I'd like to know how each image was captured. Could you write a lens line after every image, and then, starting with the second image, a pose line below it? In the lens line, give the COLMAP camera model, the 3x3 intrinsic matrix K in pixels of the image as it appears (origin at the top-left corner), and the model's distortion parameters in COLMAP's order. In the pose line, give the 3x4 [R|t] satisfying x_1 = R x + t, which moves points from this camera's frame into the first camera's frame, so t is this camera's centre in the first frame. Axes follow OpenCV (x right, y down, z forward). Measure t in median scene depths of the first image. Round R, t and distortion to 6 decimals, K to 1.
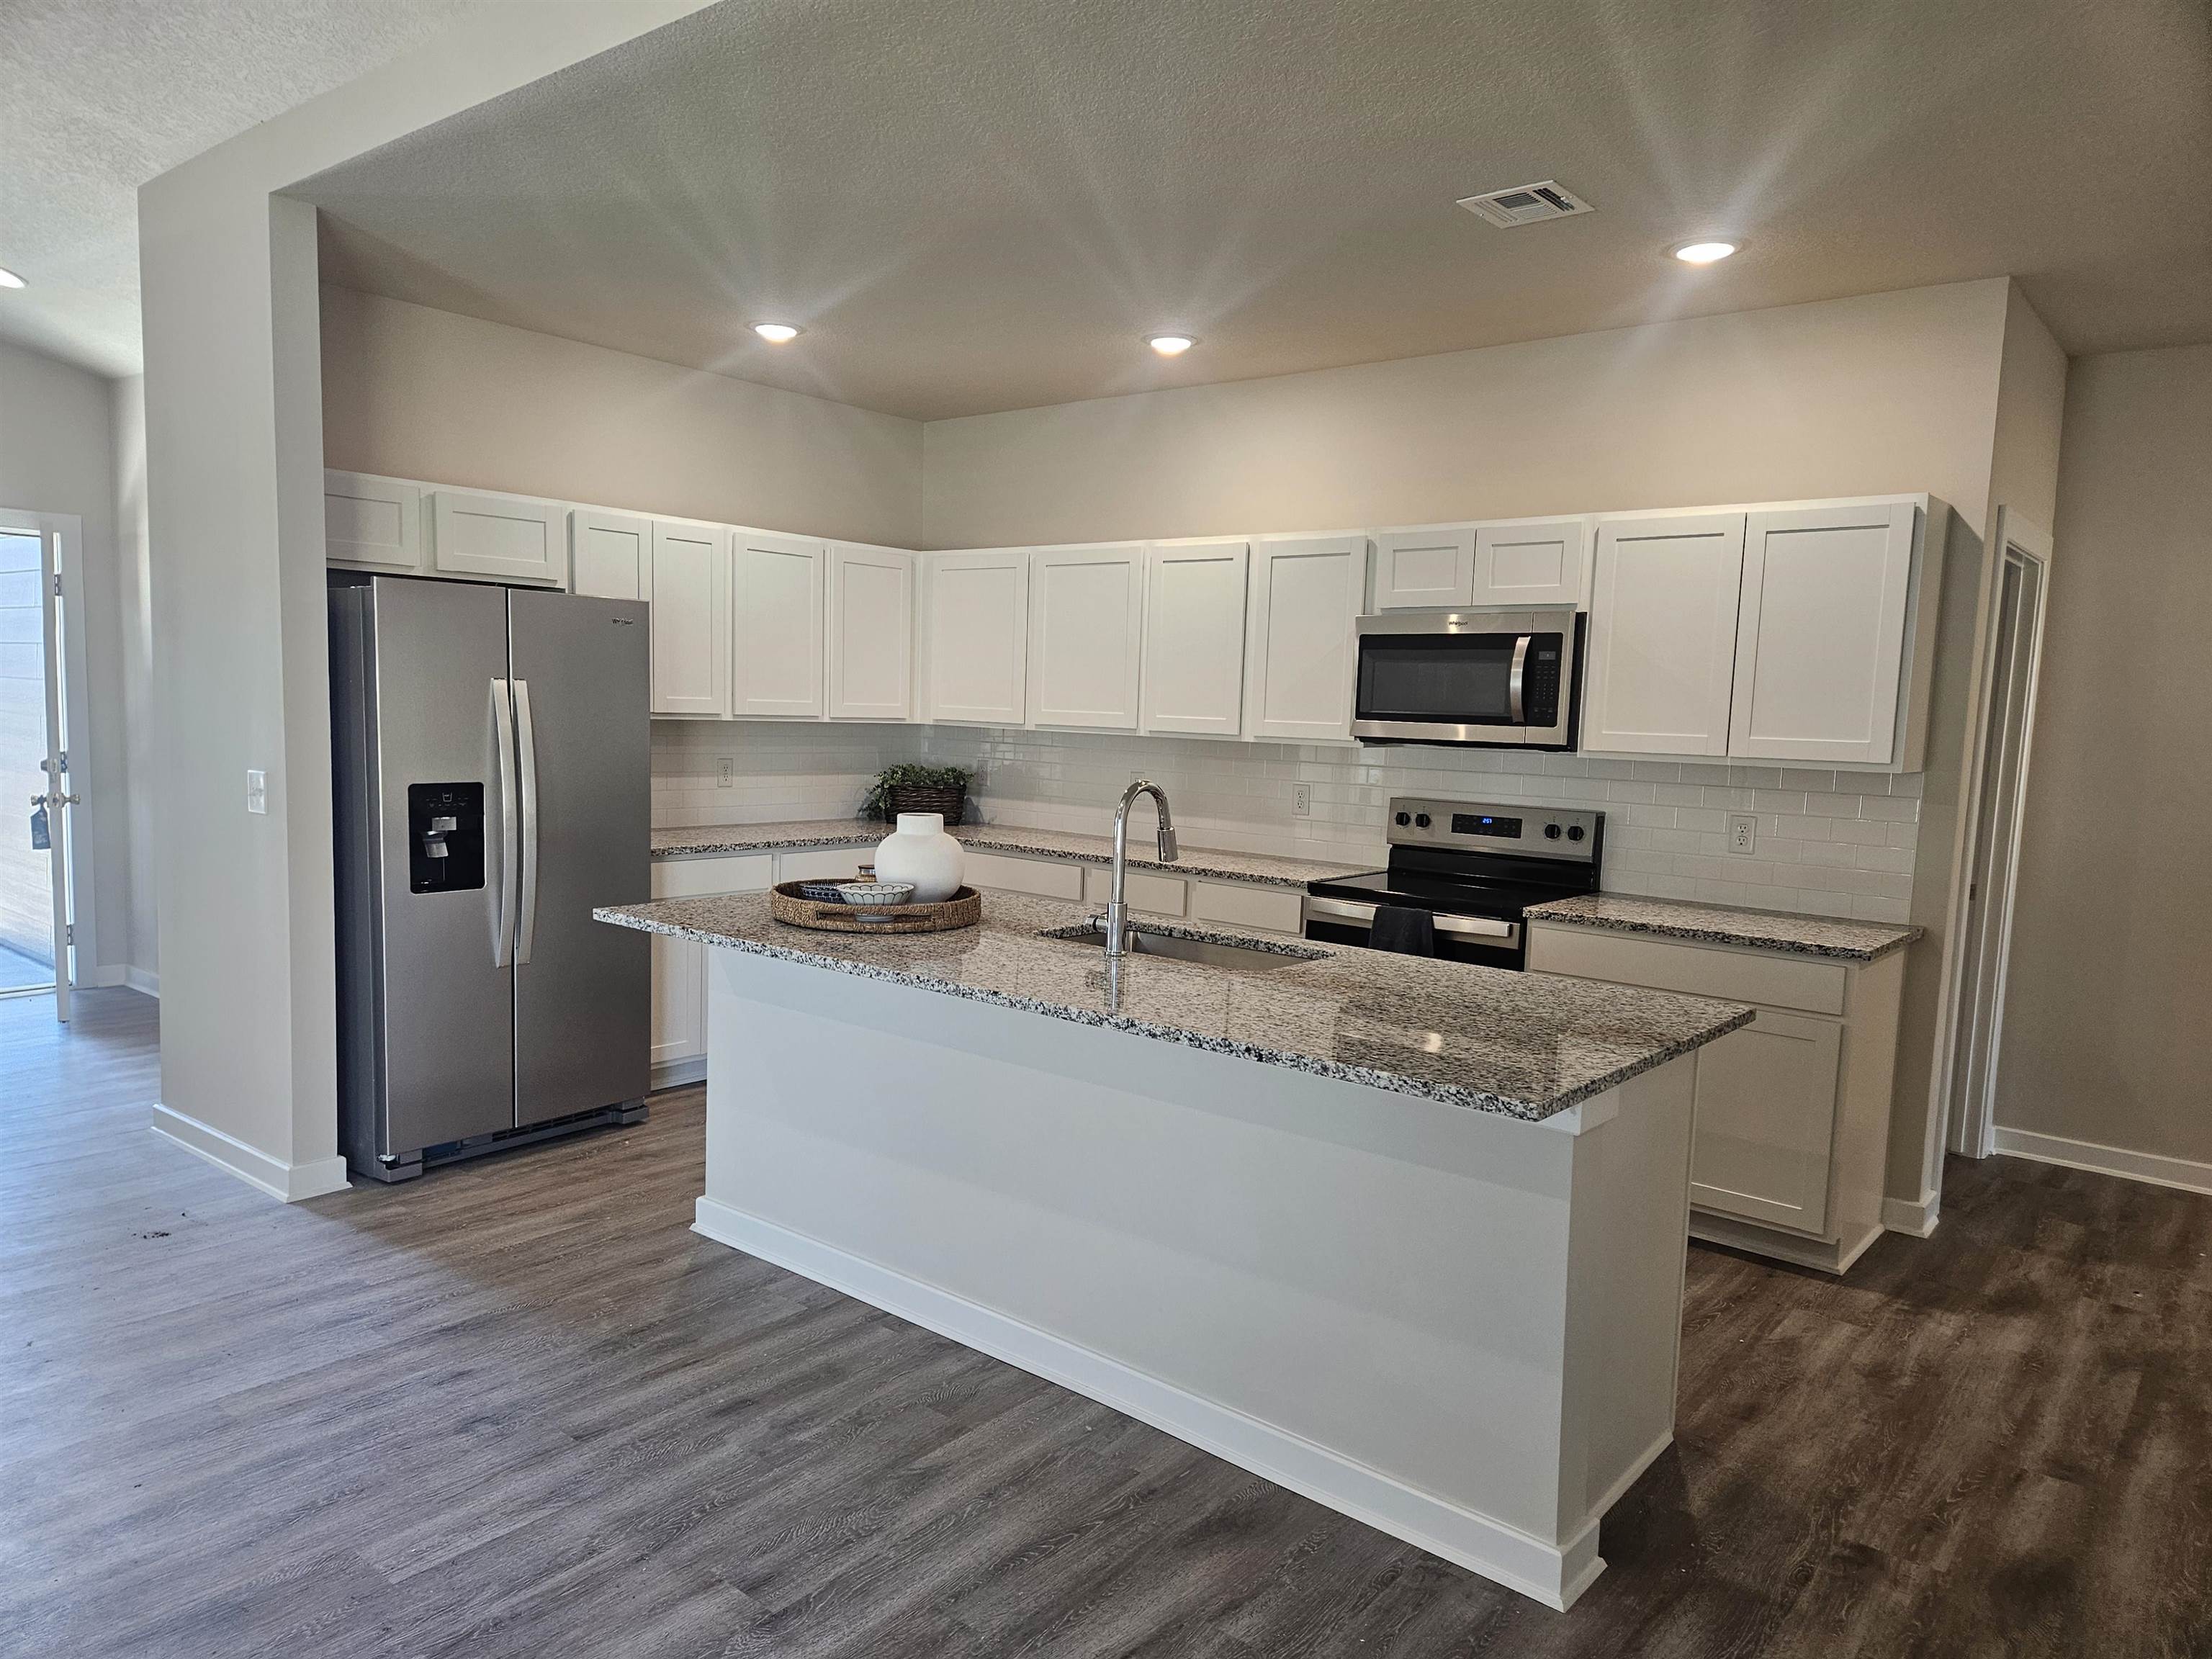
lens RADIAL K [[1473.3, 0, 1113.2], [0, 1473.3, 830.4], [0, 0, 1]] dist [0.055279, -0.035193]
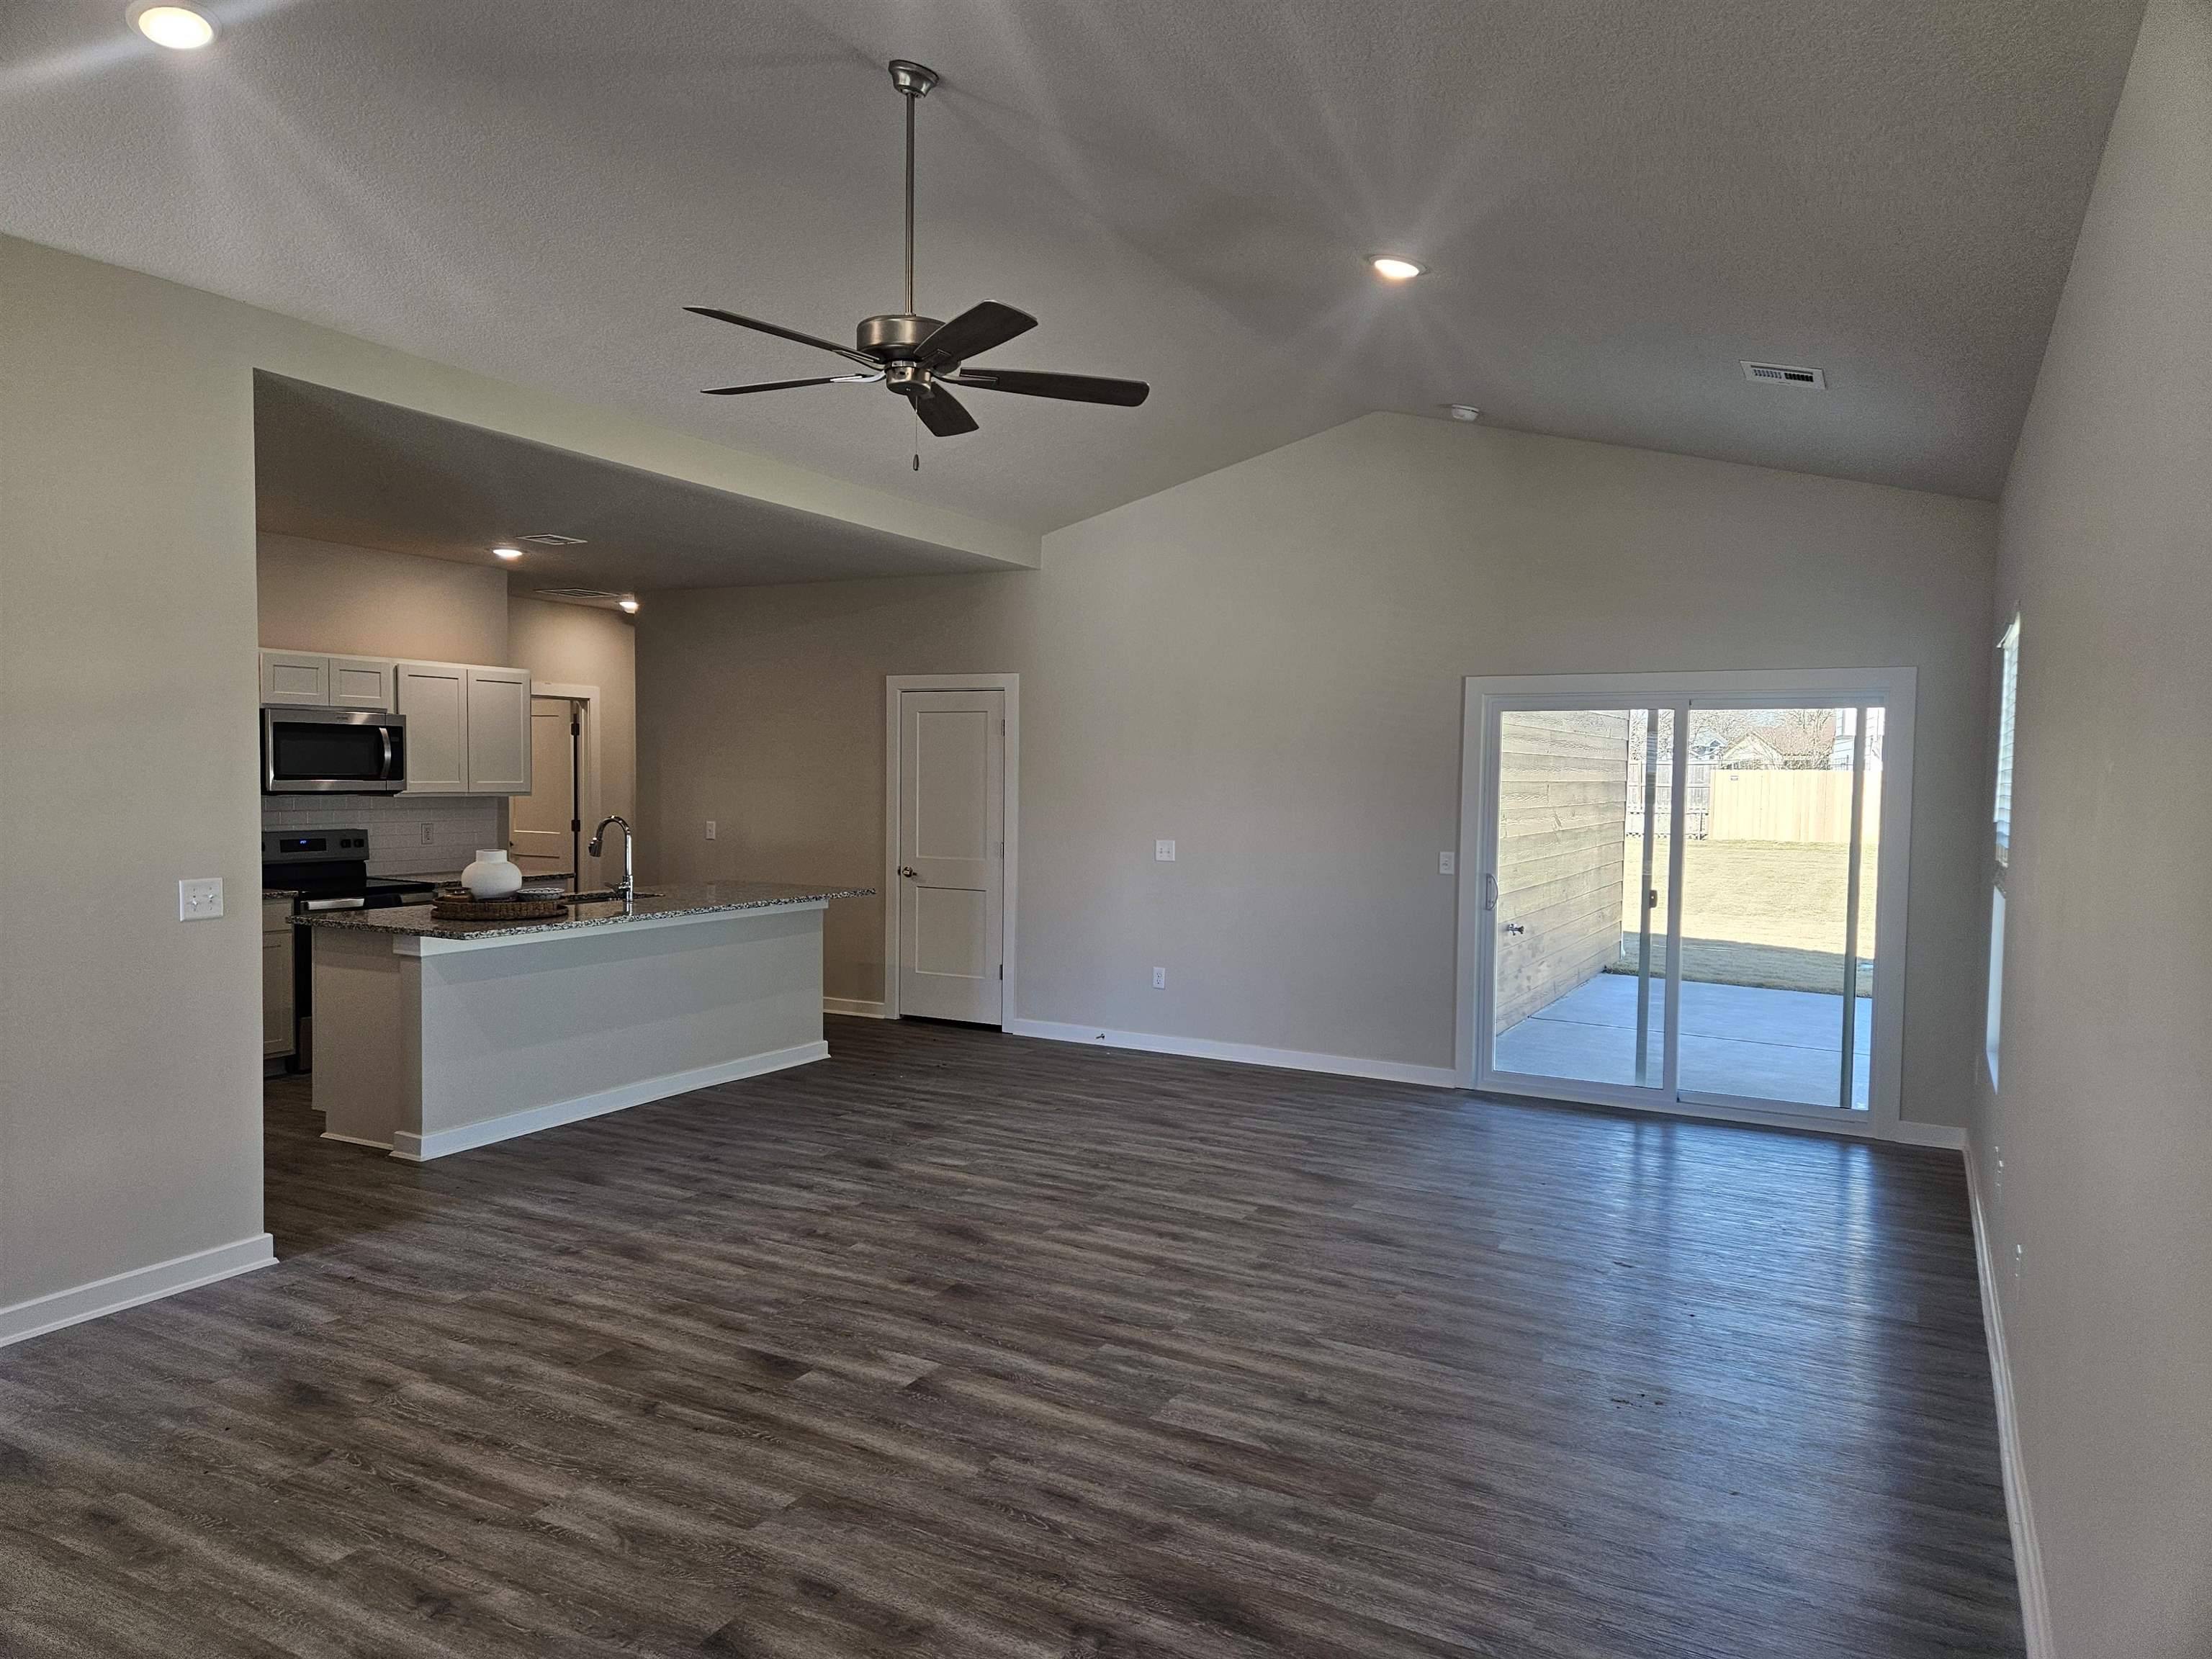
lens RADIAL K [[1473.3, 0, 1084.3], [0, 1473.3, 834.7], [0, 0, 1]] dist [0.055279, -0.035193]
pose [[-0.173940, -0.082387, 0.981304, -1.608555], [0.065197, 0.993344, 0.094955, -0.124030], [-0.982596, 0.080495, -0.167411, 0.534616]]
